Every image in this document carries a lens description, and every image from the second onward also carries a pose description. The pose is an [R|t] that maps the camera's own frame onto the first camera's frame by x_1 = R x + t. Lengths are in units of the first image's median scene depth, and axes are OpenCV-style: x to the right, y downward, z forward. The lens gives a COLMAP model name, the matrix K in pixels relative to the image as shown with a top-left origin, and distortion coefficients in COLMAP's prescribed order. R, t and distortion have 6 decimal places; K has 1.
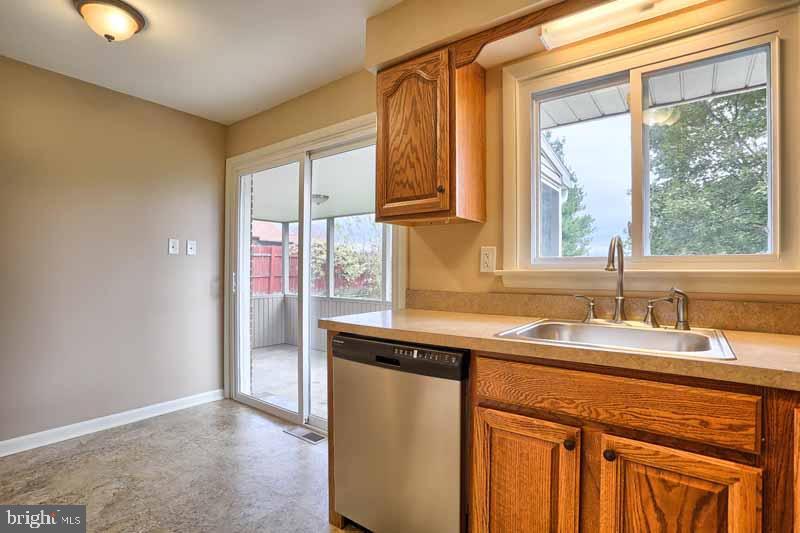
lens RADIAL K [[391.3, 0, 407.8], [0, 391.3, 266.8], [0, 0, 1]] dist [-0.058610, 0.012097]
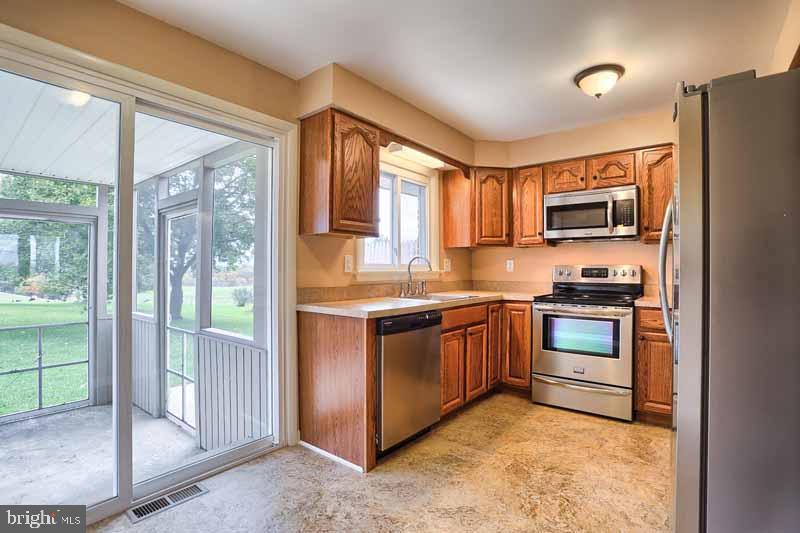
lens RADIAL K [[391.3, 0, 399.4], [0, 391.3, 267.5], [0, 0, 1]] dist [-0.058610, 0.012097]
pose [[0.045290, 0.001652, 0.998973, -1.145306], [-0.012629, 0.999920, -0.001081, -0.004991], [-0.998894, -0.012567, 0.045307, 0.645835]]
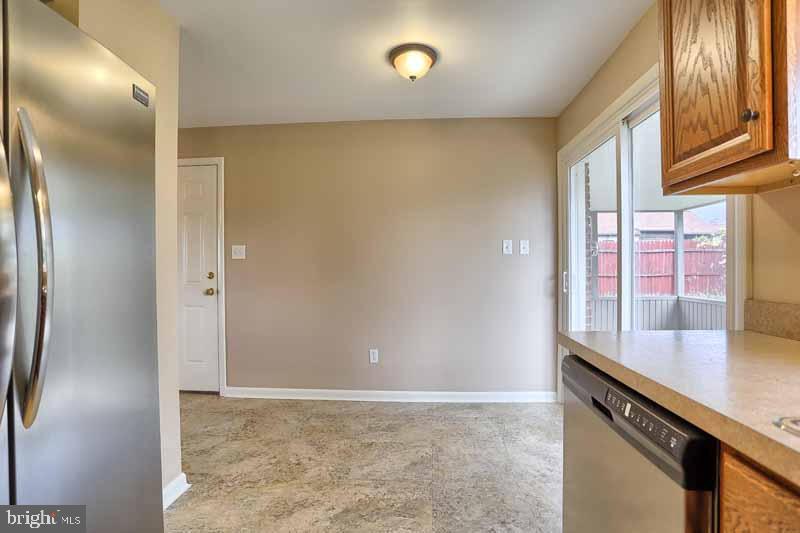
lens RADIAL K [[391.3, 0, 402.2], [0, 391.3, 268.2], [0, 0, 1]] dist [-0.058610, 0.012097]
pose [[0.537128, -0.008631, -0.843456, 0.198328], [0.015492, 0.999880, -0.000366, 0.002282], [0.843358, -0.012870, 0.537198, 0.247168]]
